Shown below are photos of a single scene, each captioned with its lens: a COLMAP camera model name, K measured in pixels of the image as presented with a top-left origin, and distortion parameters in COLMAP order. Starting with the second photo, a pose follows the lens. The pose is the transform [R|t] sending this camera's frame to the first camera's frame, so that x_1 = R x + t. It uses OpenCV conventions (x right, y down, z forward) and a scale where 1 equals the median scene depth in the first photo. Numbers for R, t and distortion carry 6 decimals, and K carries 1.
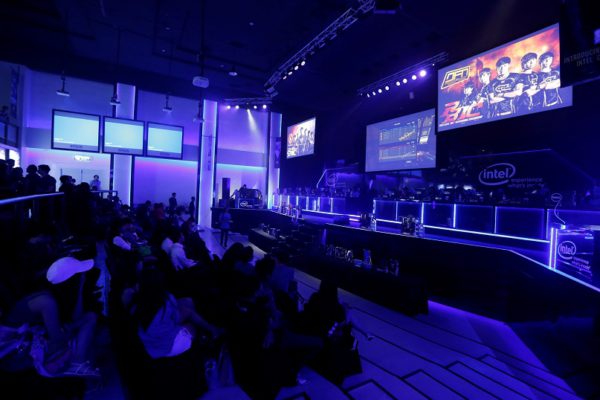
lens RADIAL K [[268.3, 0, 295.7], [0, 268.3, 196.5], [0, 0, 1]] dist [-0.043386, 0.002593]
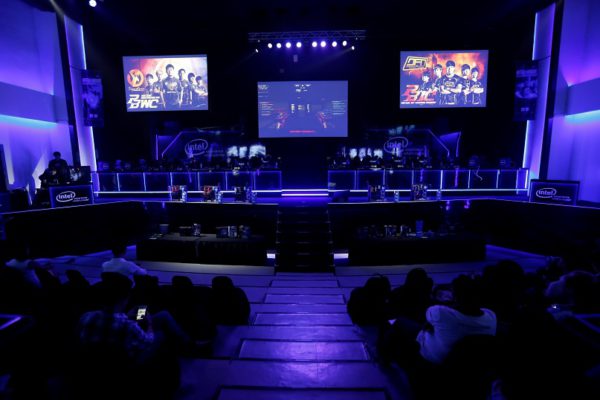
lens RADIAL K [[268.3, 0, 298.1], [0, 268.3, 198.7], [0, 0, 1]] dist [-0.043386, 0.002593]
pose [[0.531297, -0.162388, 0.831477, -0.785790], [0.040548, 0.985207, 0.166503, -0.072175], [-0.846215, -0.054748, 0.530022, 0.799656]]
